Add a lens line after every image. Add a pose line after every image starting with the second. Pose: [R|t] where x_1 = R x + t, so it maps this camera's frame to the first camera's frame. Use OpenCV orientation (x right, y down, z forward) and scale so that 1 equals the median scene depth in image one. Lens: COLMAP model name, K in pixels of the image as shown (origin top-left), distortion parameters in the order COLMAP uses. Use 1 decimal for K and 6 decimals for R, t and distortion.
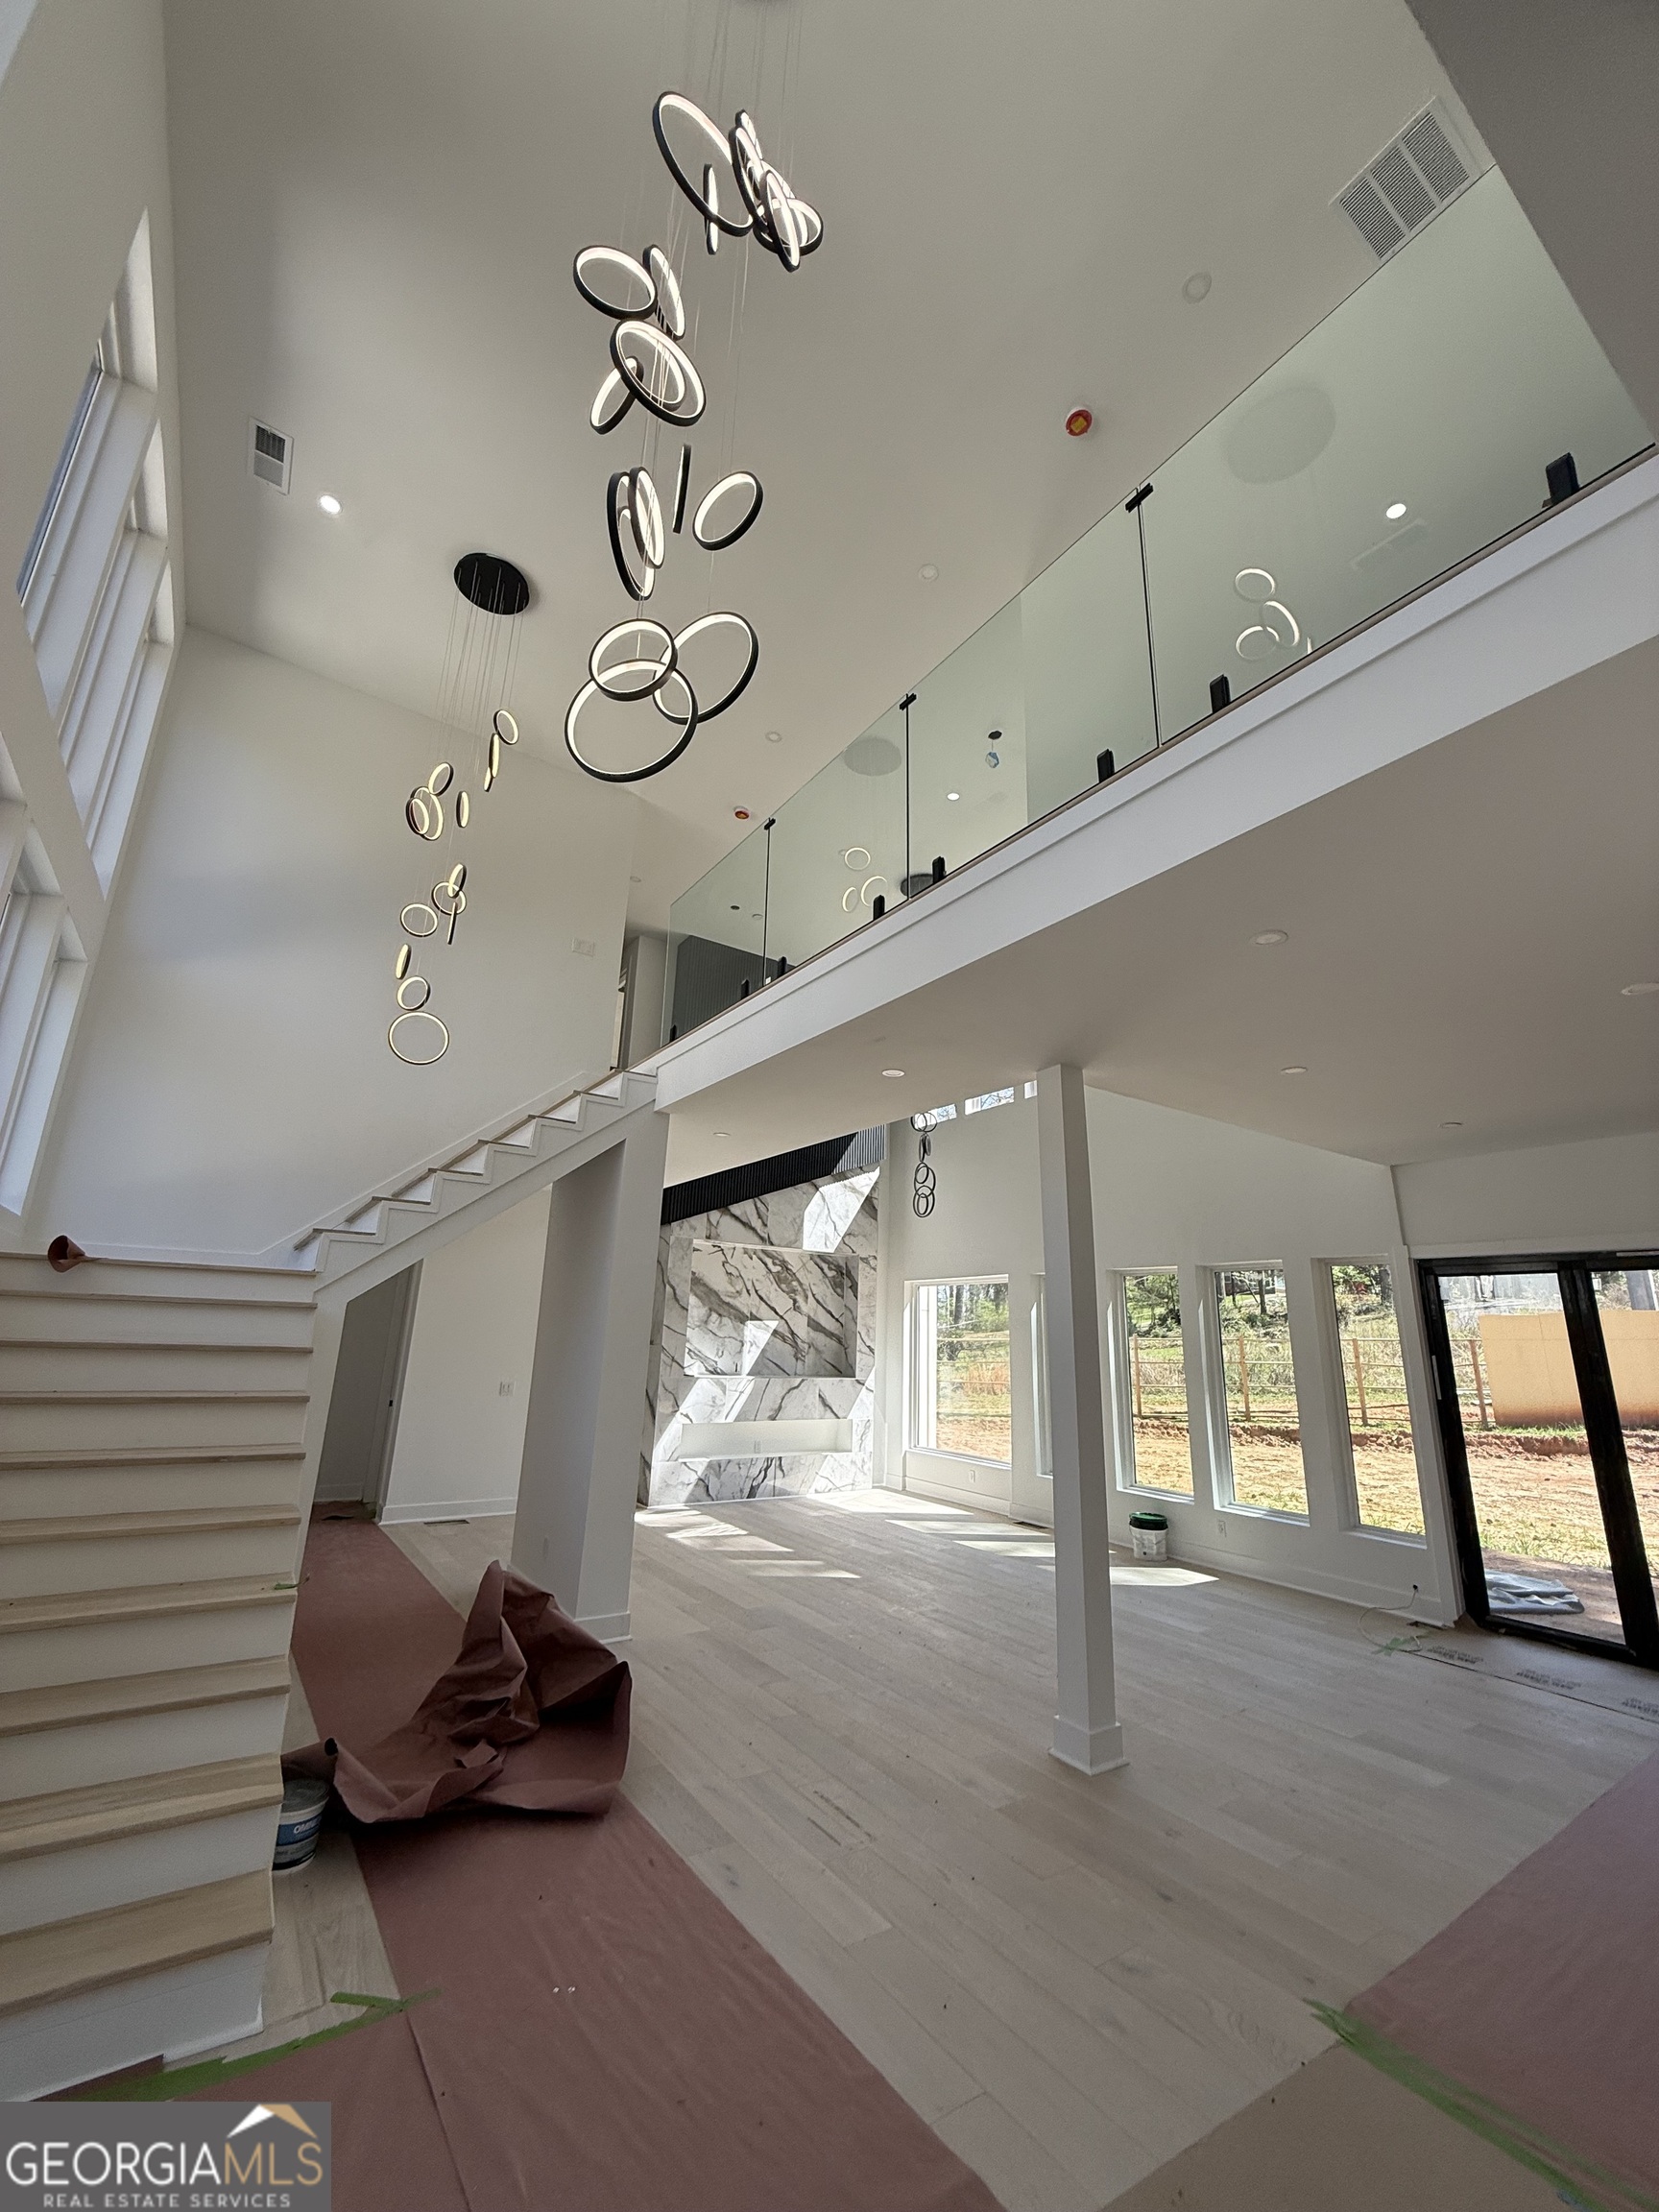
lens RADIAL K [[878.4, 0, 834.1], [0, 878.4, 1099.9], [0, 0, 1]] dist [0.000300, 0.000069]
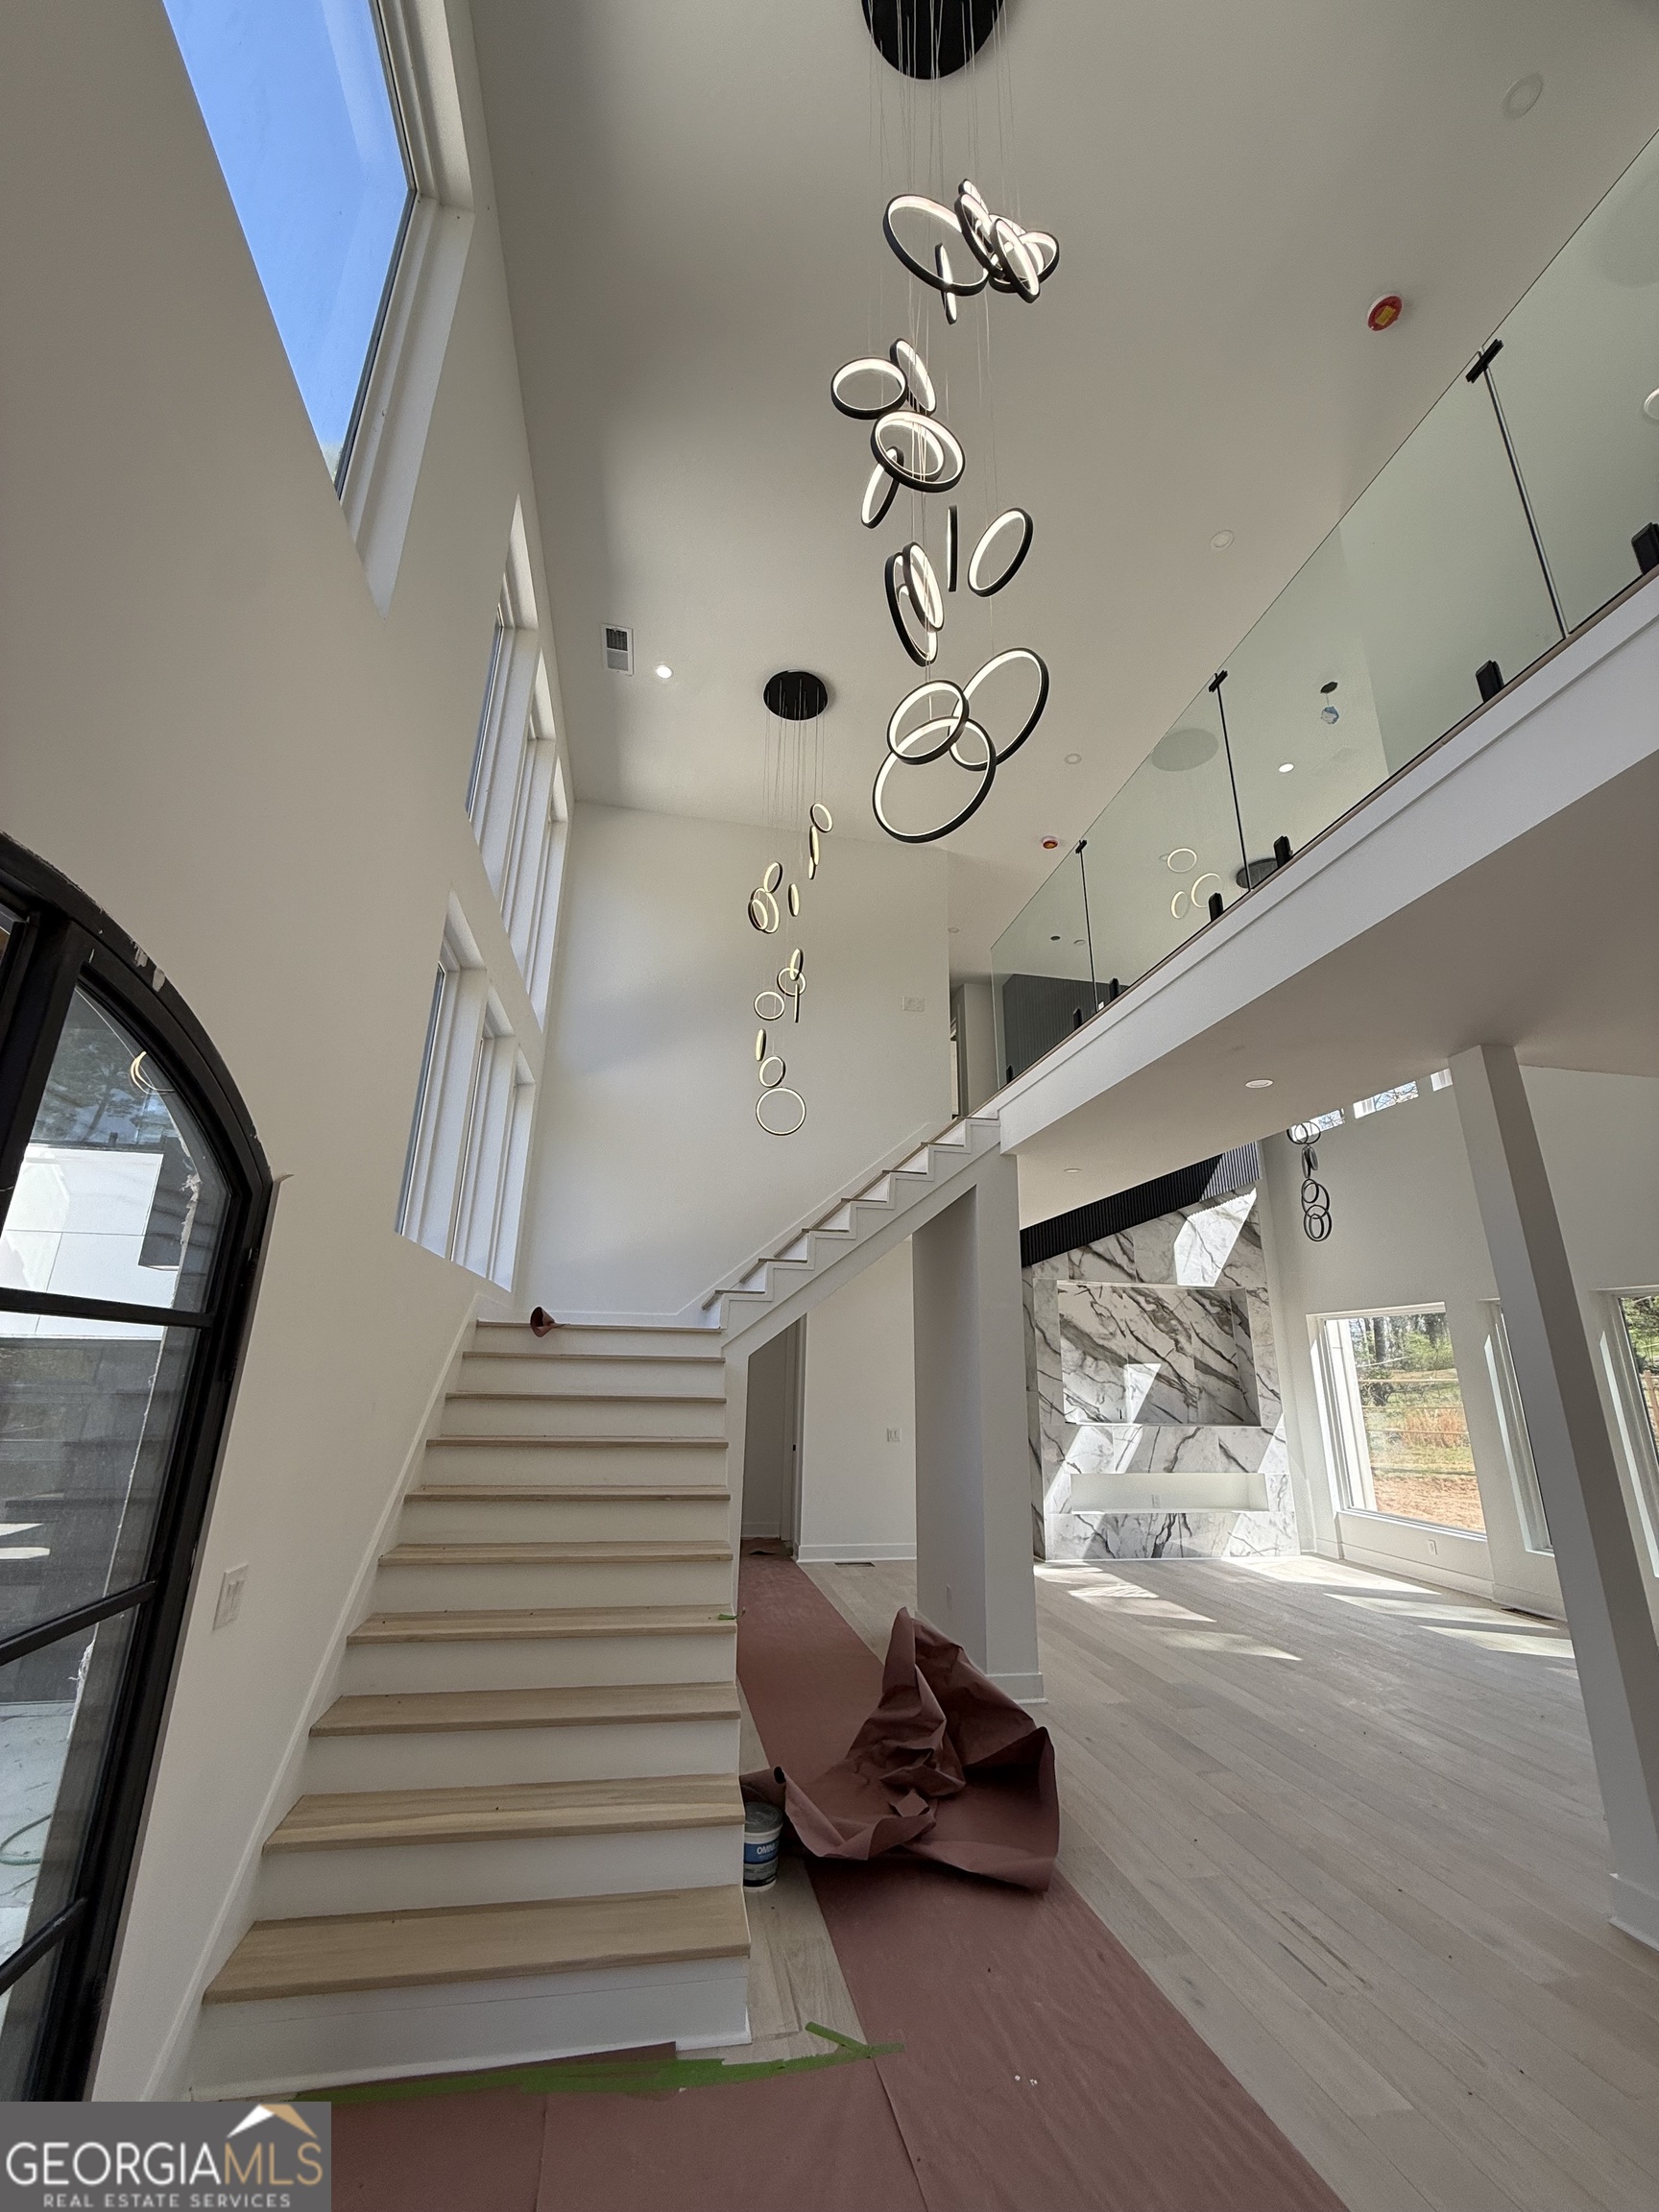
lens RADIAL K [[878.4, 0, 835.1], [0, 878.4, 1098.5], [0, 0, 1]] dist [0.000300, 0.000069]
pose [[0.920274, -0.131545, -0.368499, -0.001374], [0.113632, 0.991054, -0.070003, -0.000697], [0.374411, 0.022549, 0.926989, 0.002948]]
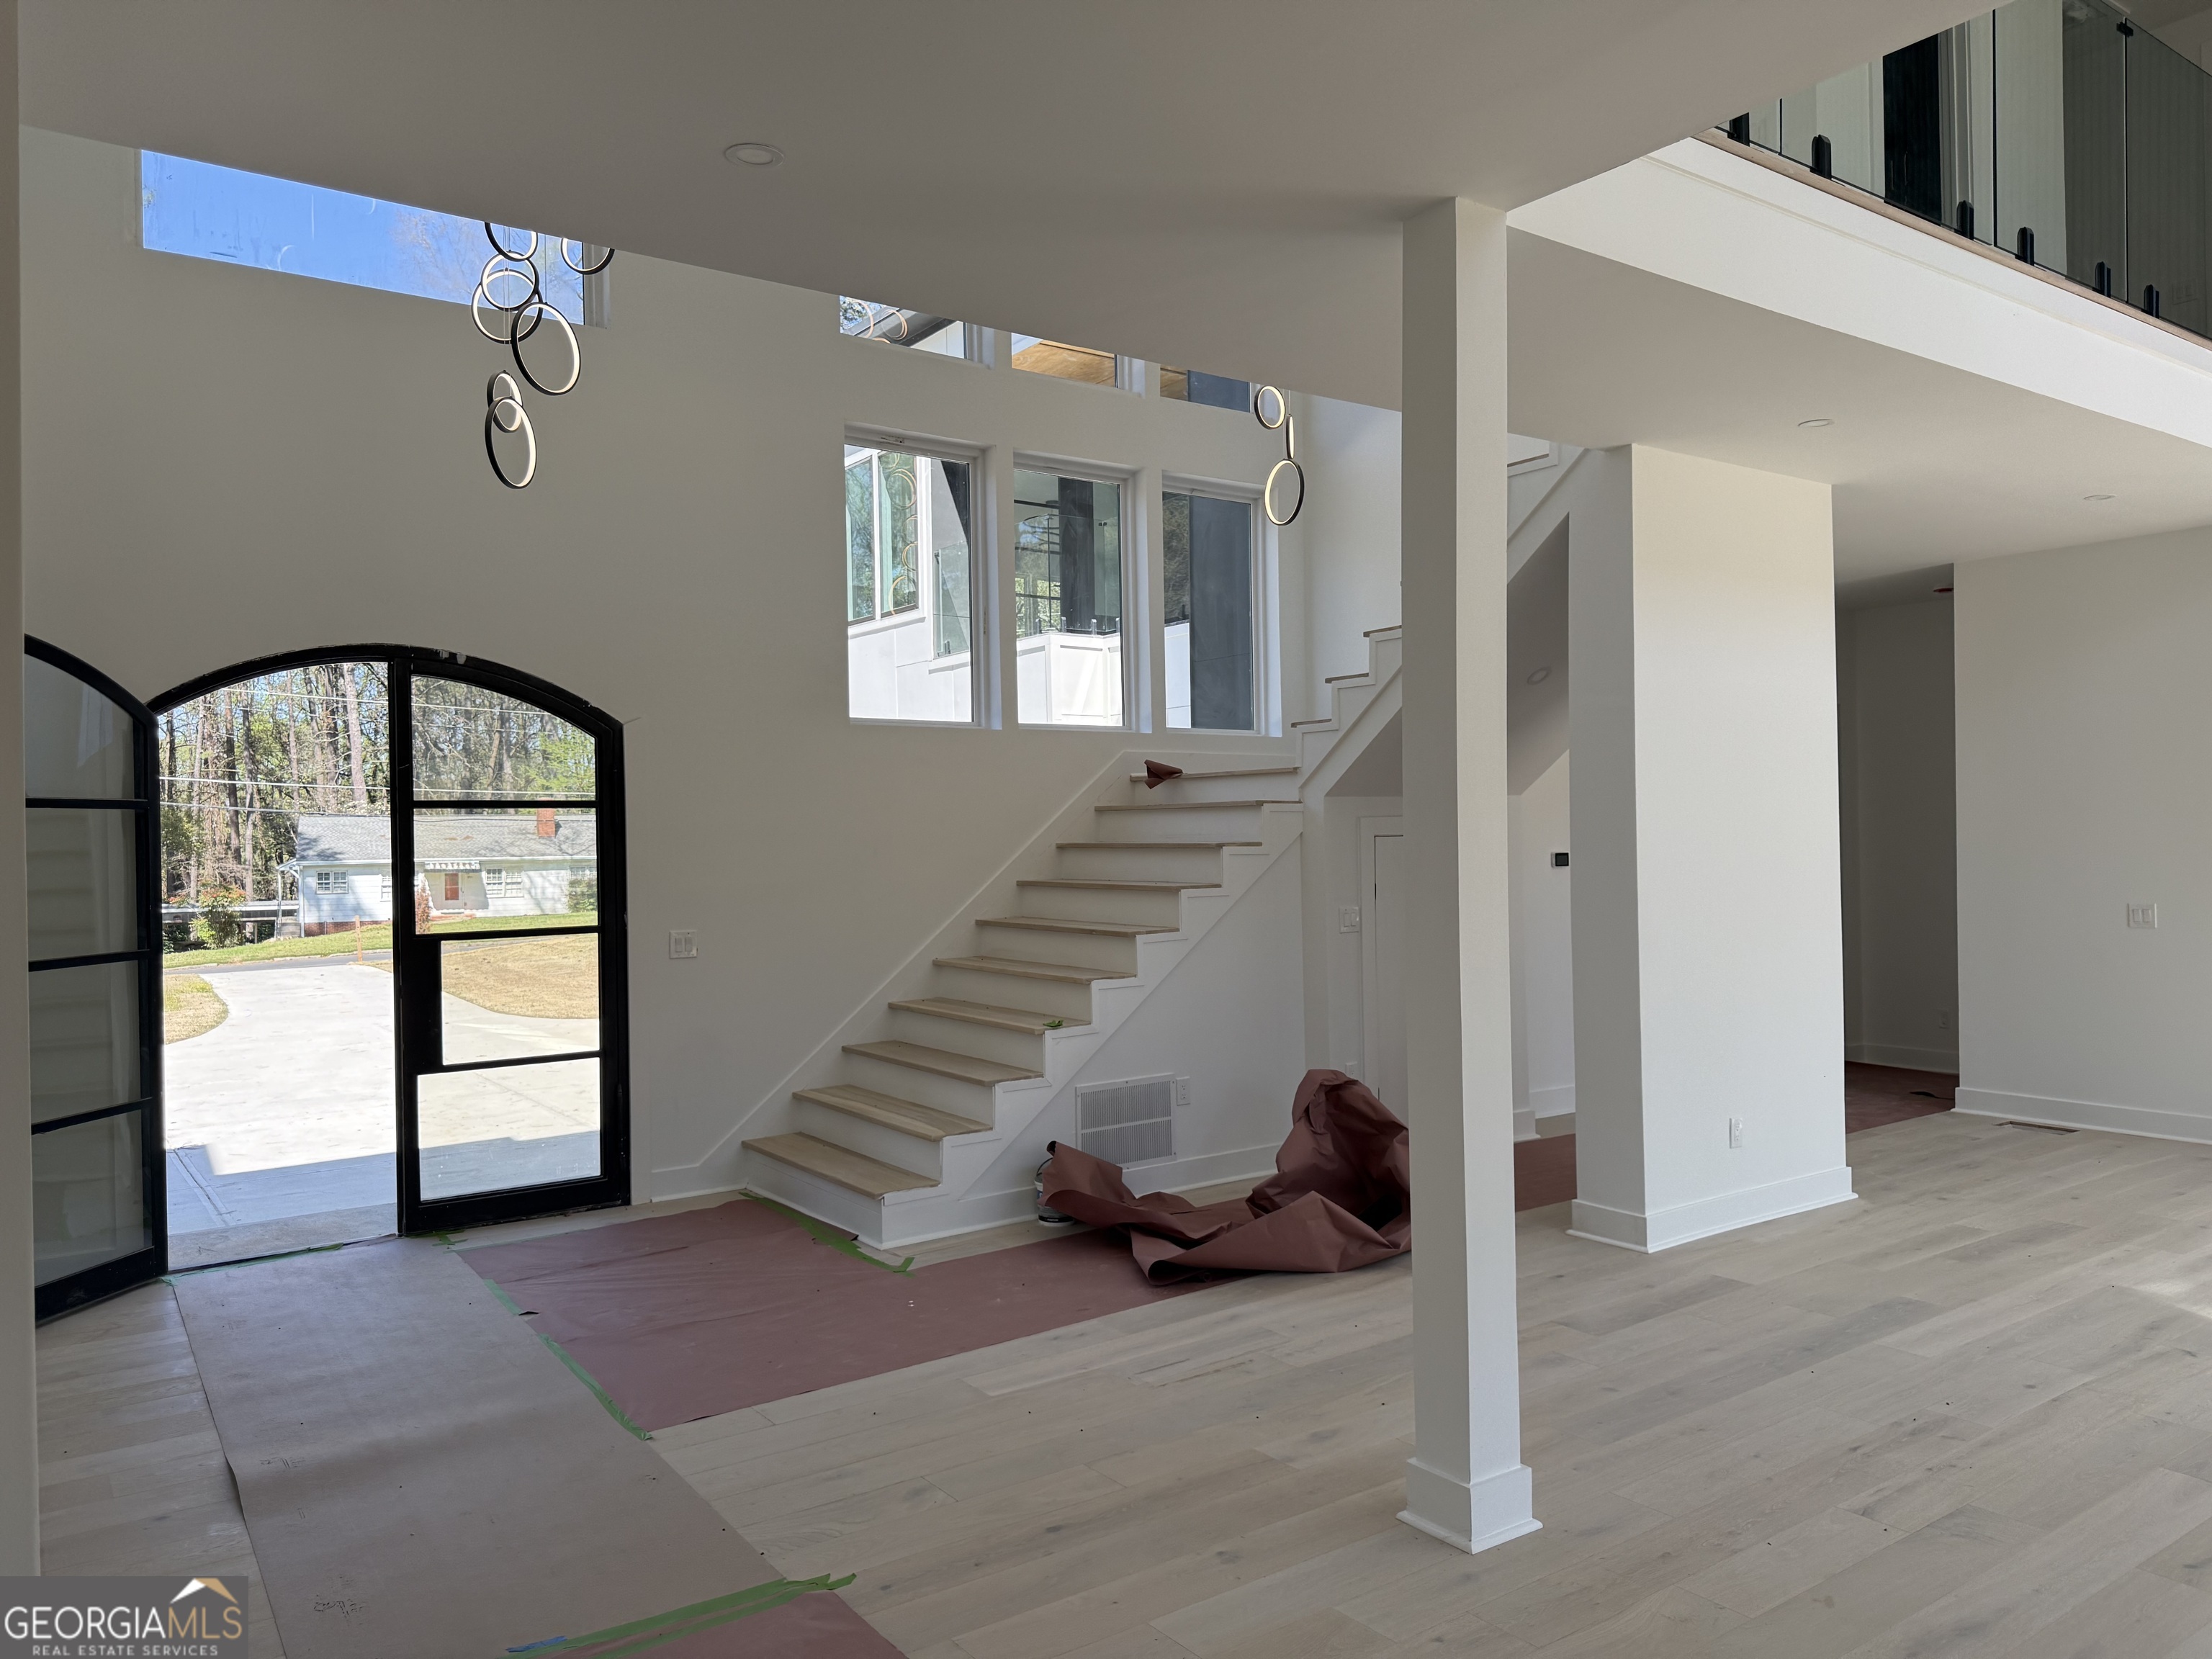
lens RADIAL K [[1564.8, 0, 1121.4], [0, 1564.8, 841.8], [0, 0, 1]] dist [0.079412, -0.110258]
pose [[0.038331, -0.018657, -0.999091, 0.550183], [0.275955, 0.961142, -0.007361, 0.118465], [0.960406, -0.275422, 0.041991, 0.367864]]
